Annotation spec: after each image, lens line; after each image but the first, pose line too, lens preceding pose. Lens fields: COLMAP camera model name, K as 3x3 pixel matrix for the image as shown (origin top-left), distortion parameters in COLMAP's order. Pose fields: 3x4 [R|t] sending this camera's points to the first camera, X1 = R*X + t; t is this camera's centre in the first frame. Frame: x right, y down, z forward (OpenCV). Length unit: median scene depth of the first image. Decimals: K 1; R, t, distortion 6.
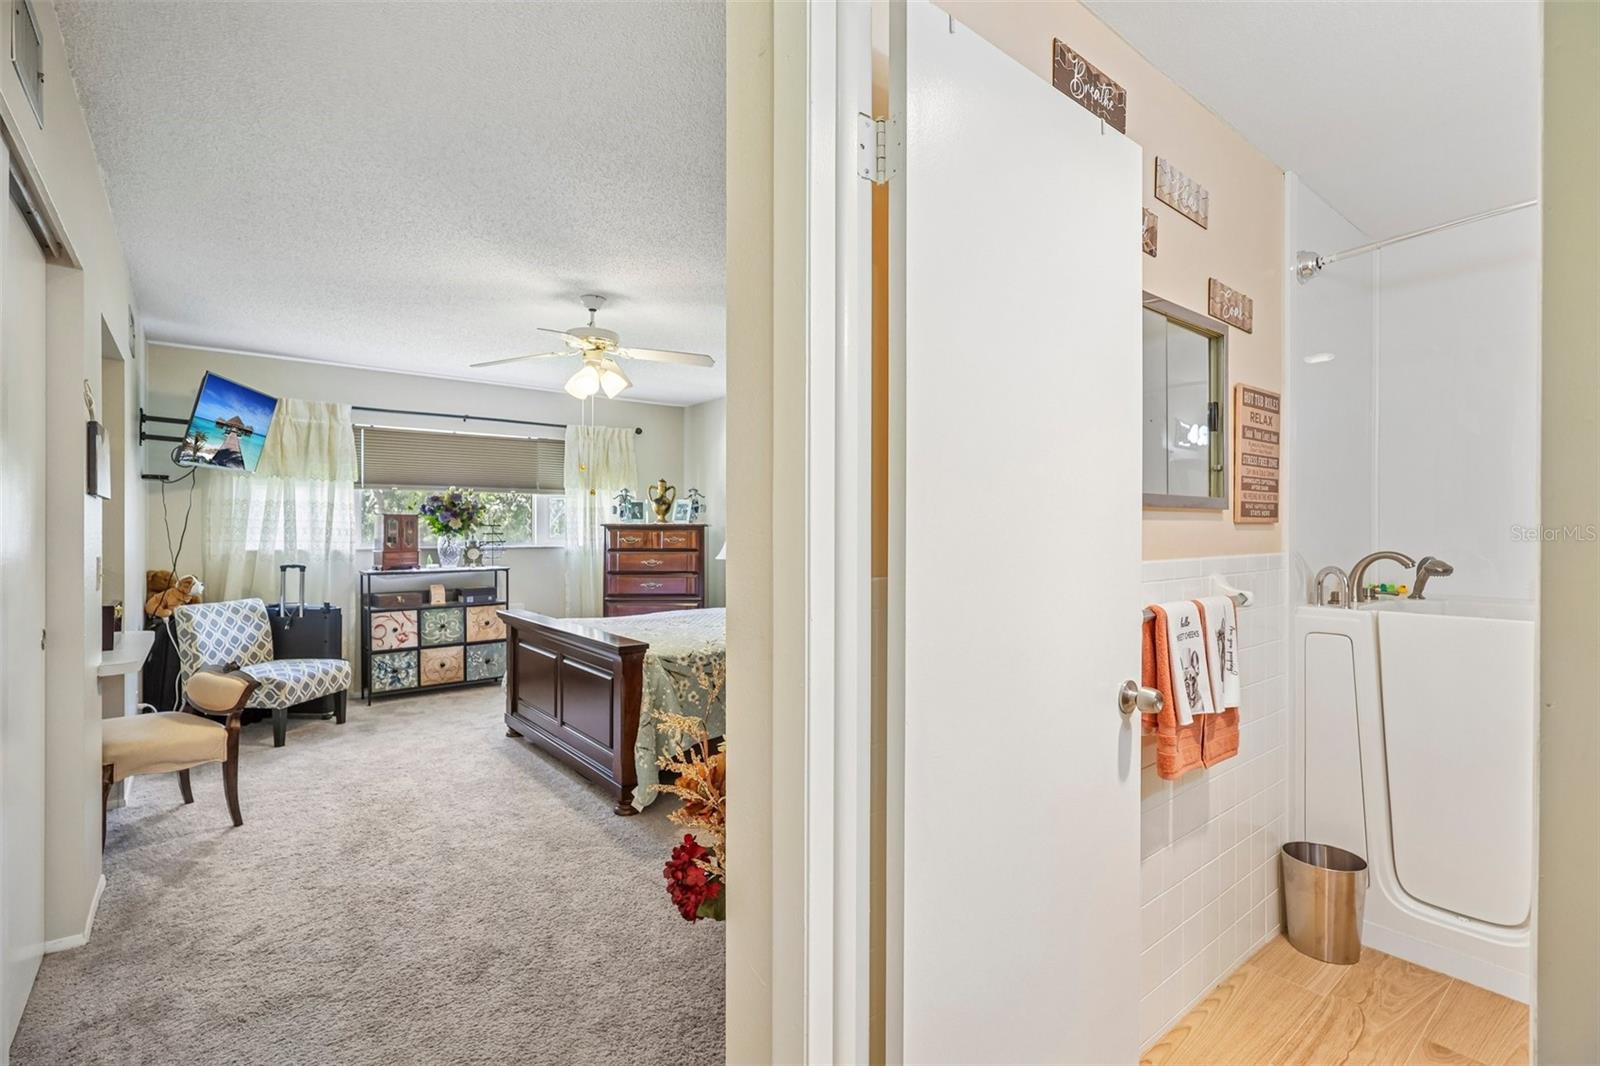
lens RADIAL K [[738.1, 0, 798.6], [0, 738.1, 529.7], [0, 0, 1]] dist [-0.003868, 0.000724]
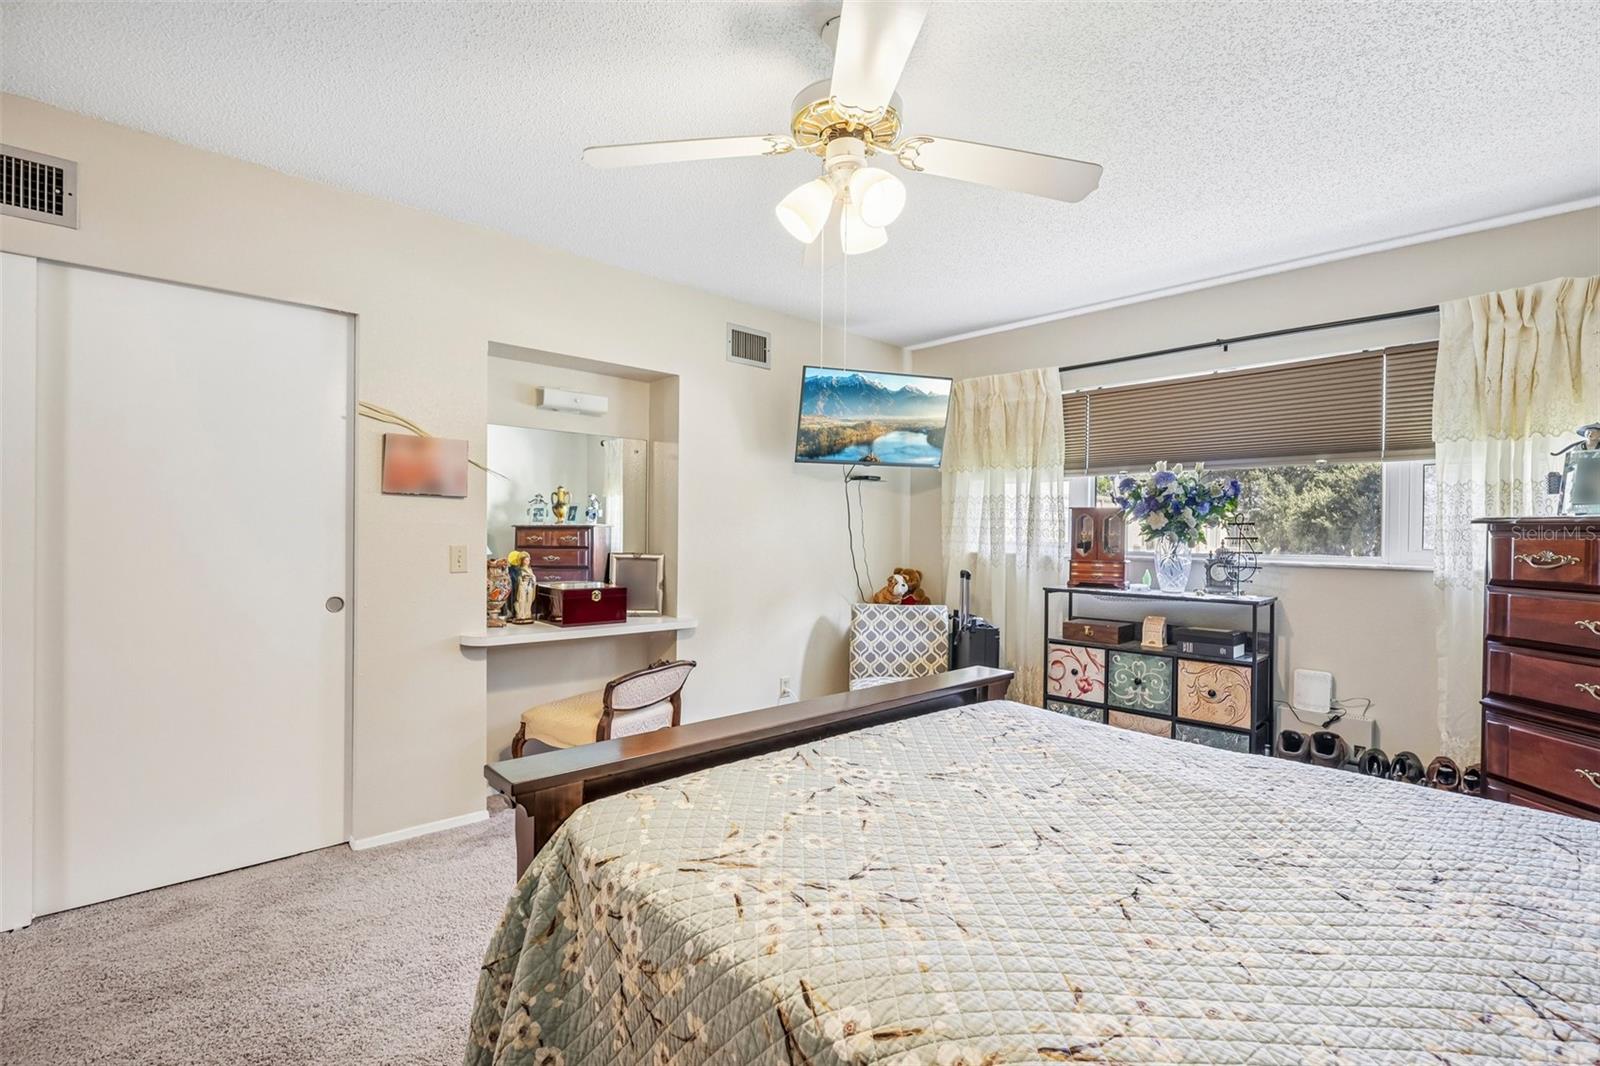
lens RADIAL K [[740.7, 0, 798.1], [0, 740.7, 535.4], [0, 0, 1]] dist [-0.003930, -0.000192]
pose [[0.071092, 0.004601, -0.997459, 0.139122], [-0.012031, 0.999921, 0.003755, 0.005501], [0.997397, 0.011734, 0.071142, 0.681607]]
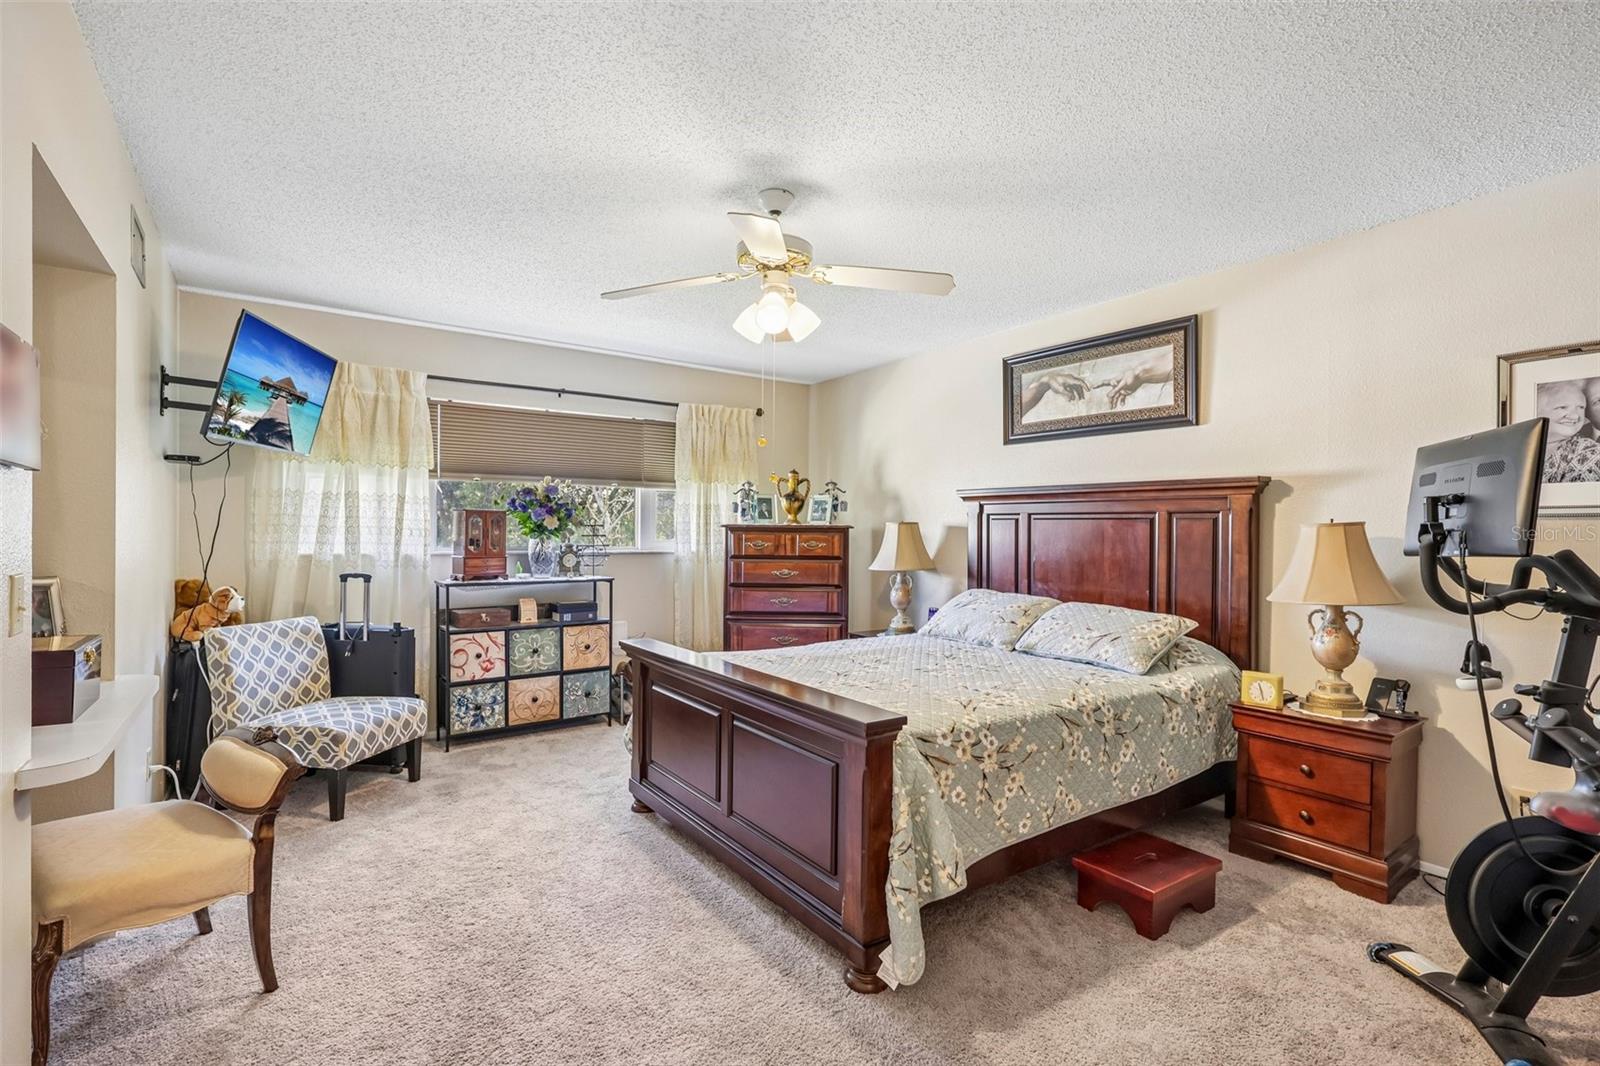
lens RADIAL K [[740.7, 0, 798.1], [0, 740.7, 535.4], [0, 0, 1]] dist [-0.003930, -0.000192]
pose [[0.997995, 0.007586, -0.062829, -0.154161], [-0.007375, 0.999966, 0.003585, 0.000672], [0.062854, -0.003114, 0.998018, 0.225408]]
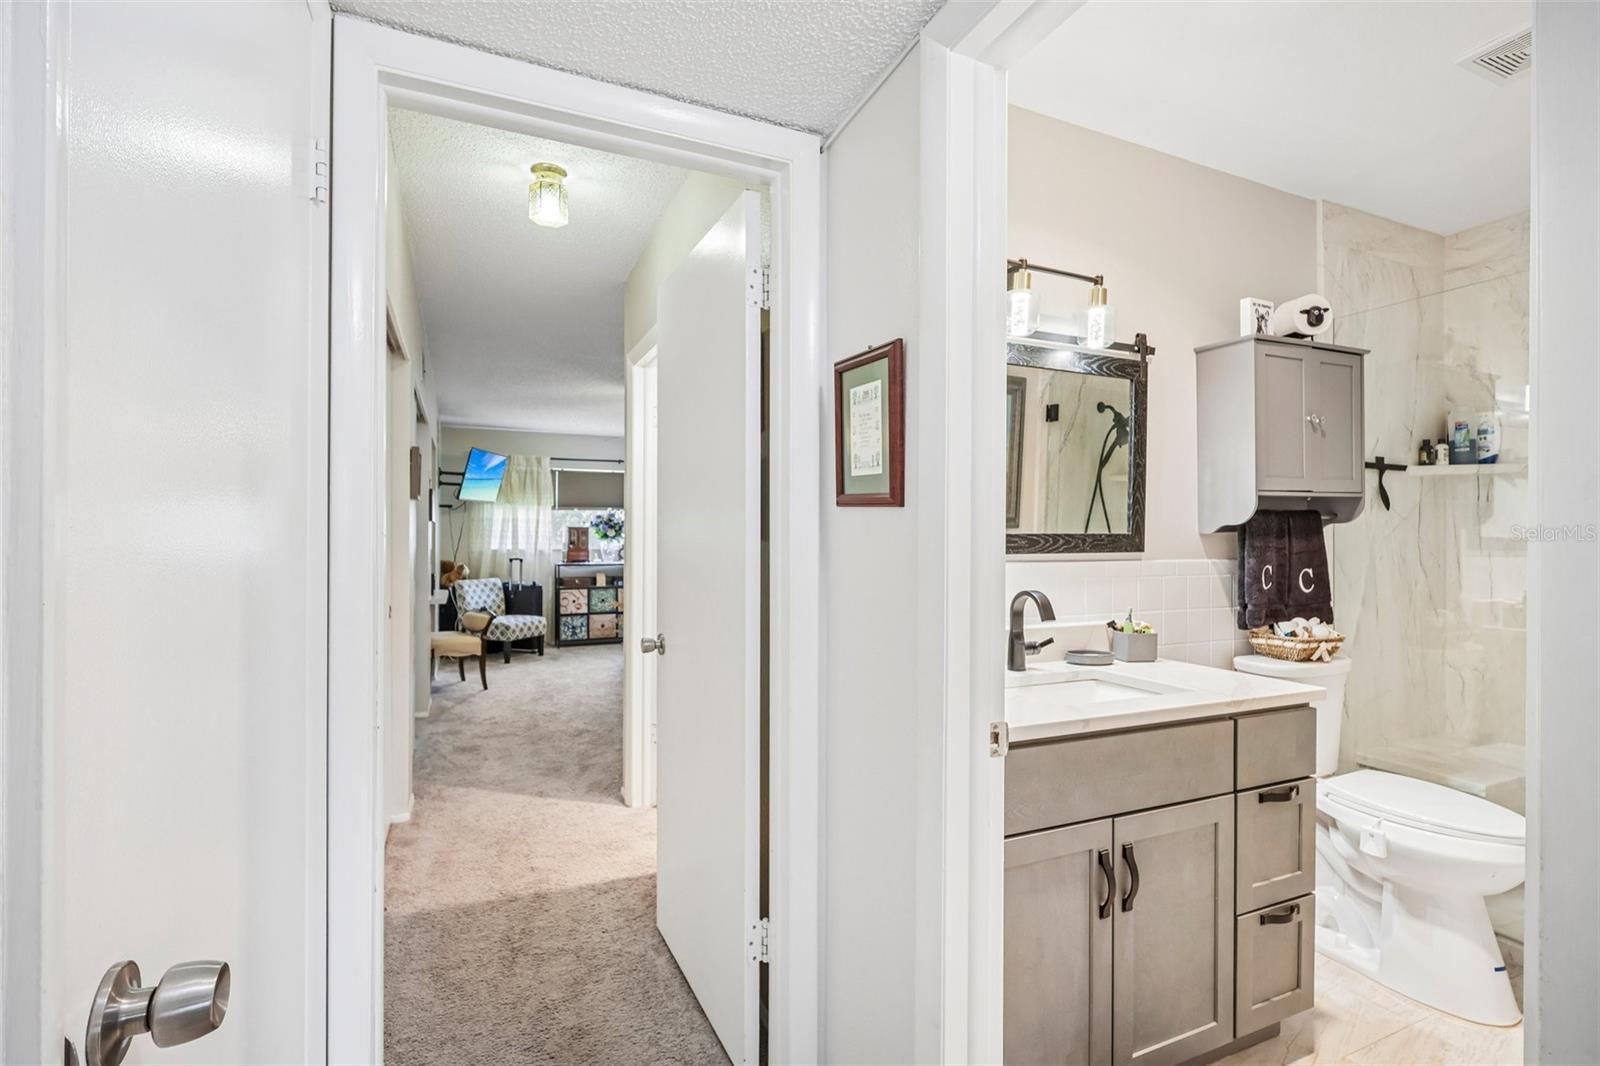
lens RADIAL K [[740.7, 0, 798.1], [0, 740.7, 535.4], [0, 0, 1]] dist [-0.003930, -0.000192]
pose [[0.967840, 0.002874, -0.251549, 0.300841], [-0.003496, 0.999992, -0.002028, -0.001453], [0.251541, 0.002842, 0.967842, -0.391154]]
